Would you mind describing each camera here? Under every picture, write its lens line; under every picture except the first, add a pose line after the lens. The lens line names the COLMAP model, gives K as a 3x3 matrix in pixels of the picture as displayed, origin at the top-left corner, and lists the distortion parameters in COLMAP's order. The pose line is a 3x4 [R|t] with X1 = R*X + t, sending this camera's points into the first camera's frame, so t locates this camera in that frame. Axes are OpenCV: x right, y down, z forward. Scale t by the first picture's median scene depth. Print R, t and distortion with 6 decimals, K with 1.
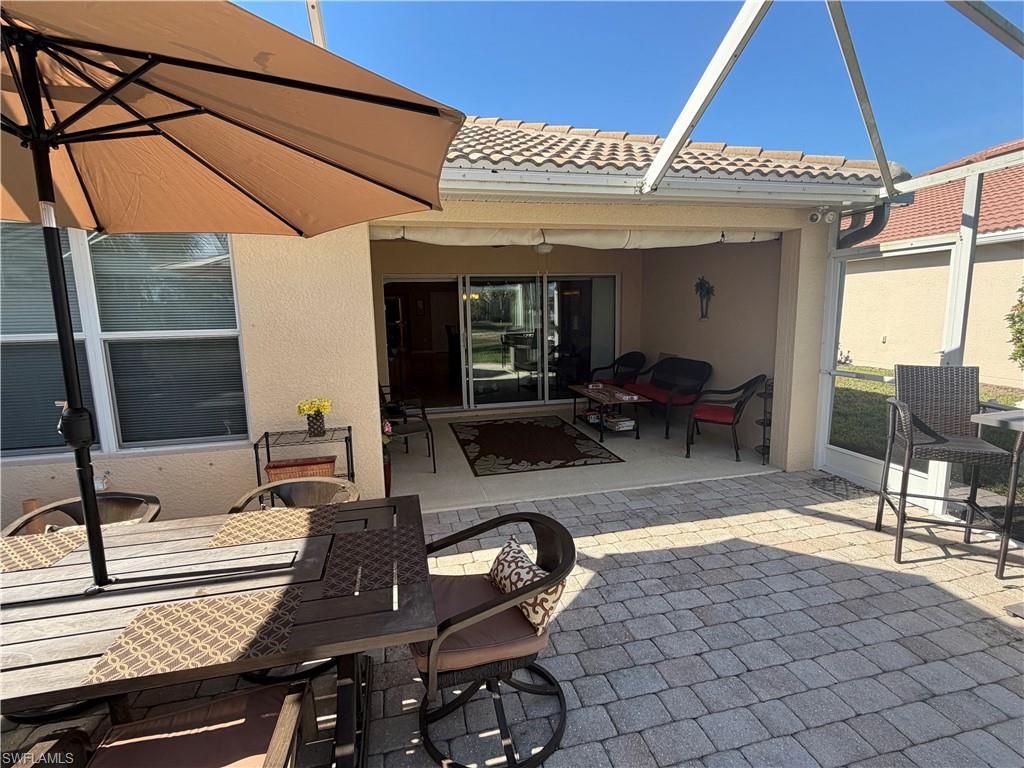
lens RADIAL K [[490.2, 0, 512.3], [0, 490.2, 383.7], [0, 0, 1]] dist [-0.000303, -0.000282]
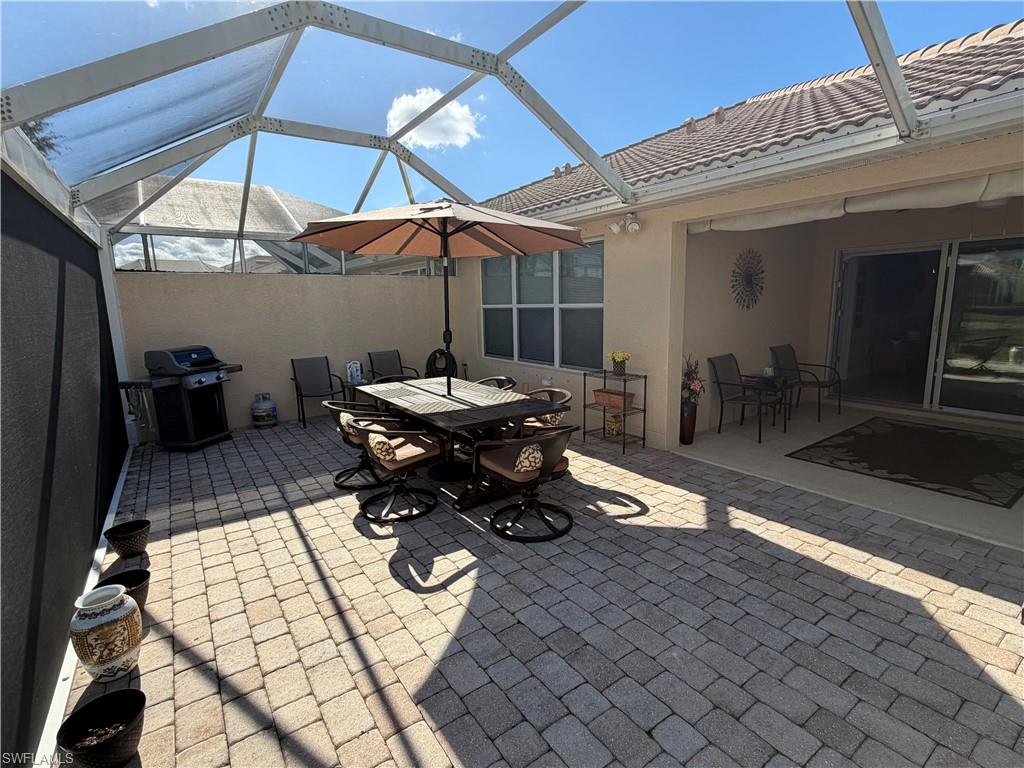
lens RADIAL K [[490.2, 0, 510.5], [0, 490.2, 383.6], [0, 0, 1]] dist [-0.000303, -0.000282]
pose [[0.359912, 0.167933, -0.917748, 0.485679], [-0.120382, 0.983804, 0.132810, -0.017949], [0.925187, 0.062681, 0.374299, 0.068458]]
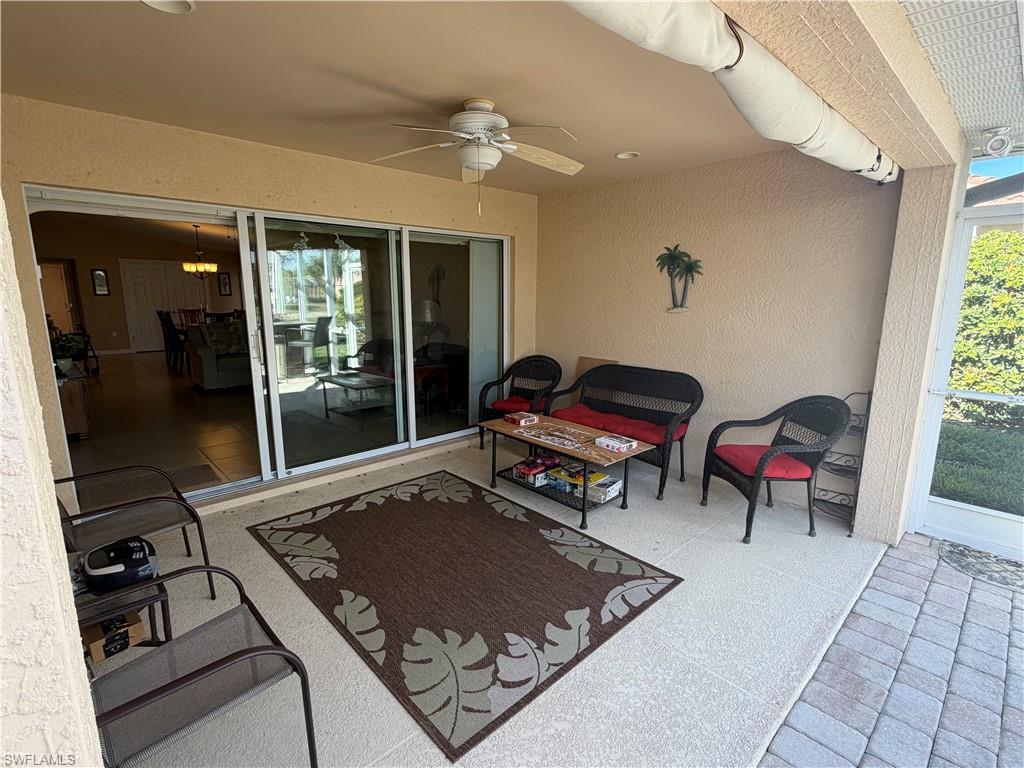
lens RADIAL K [[490.2, 0, 507.8], [0, 490.2, 386.5], [0, 0, 1]] dist [-0.000303, -0.000282]
pose [[0.868165, -0.068911, 0.491468, -0.150749], [0.052045, 0.997494, 0.047928, -0.071023], [-0.493539, -0.016031, 0.869576, 0.531329]]
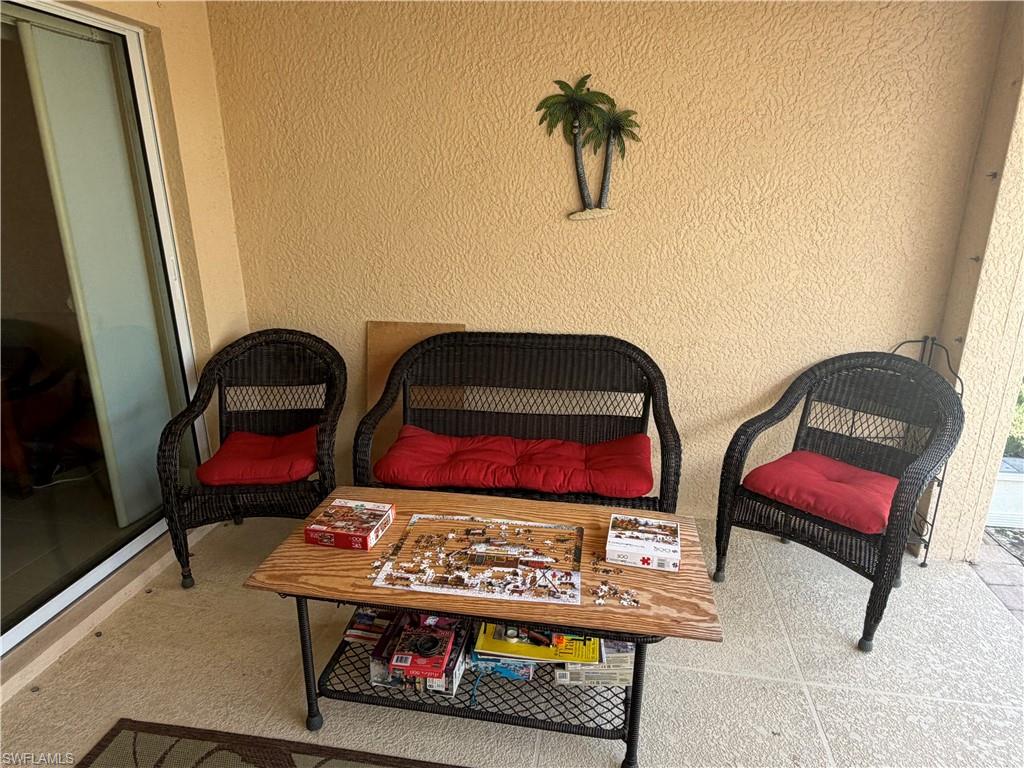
lens RADIAL K [[624.1, 0, 510.6], [0, 624.1, 386.3], [0, 0, 1]] dist [-0.003297, 0.001670]
pose [[0.381739, -0.262665, 0.886162, -0.046943], [0.131296, 0.964457, 0.229313, -0.122644], [-0.914897, 0.028812, 0.402658, 0.885037]]
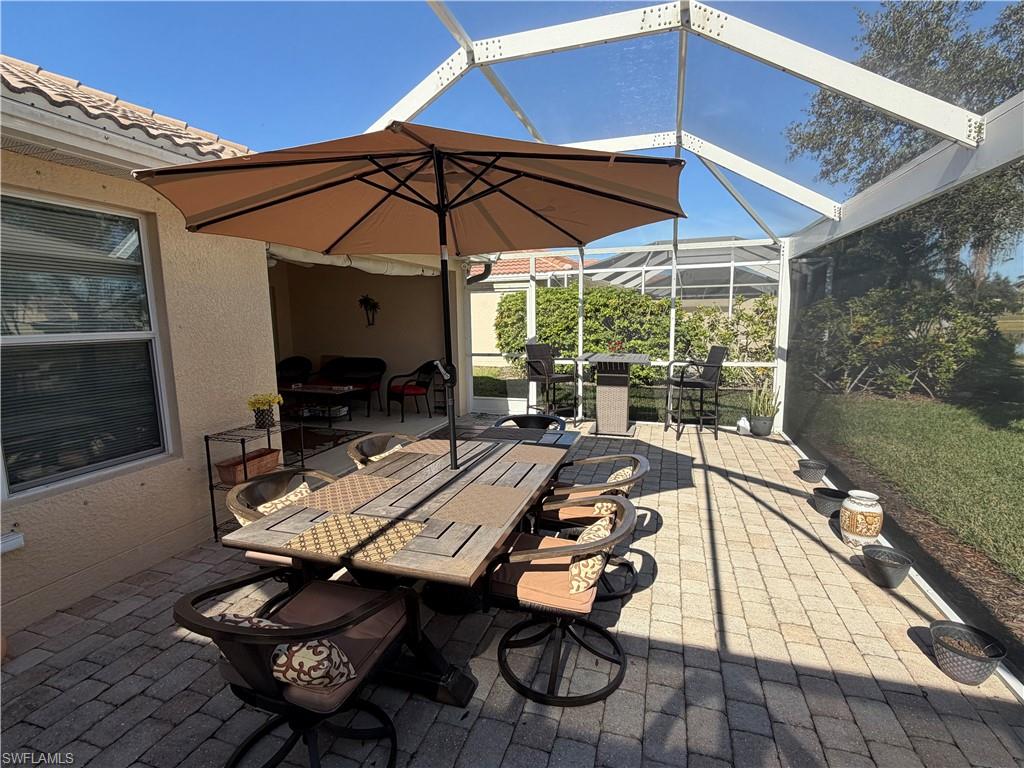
lens RADIAL K [[490.2, 0, 509.7], [0, 490.2, 383.9], [0, 0, 1]] dist [-0.000303, -0.000282]
pose [[0.522720, -0.104038, 0.846132, -0.568852], [0.132192, 0.990412, 0.040113, 0.021129], [-0.842193, 0.090883, 0.531461, -0.021512]]
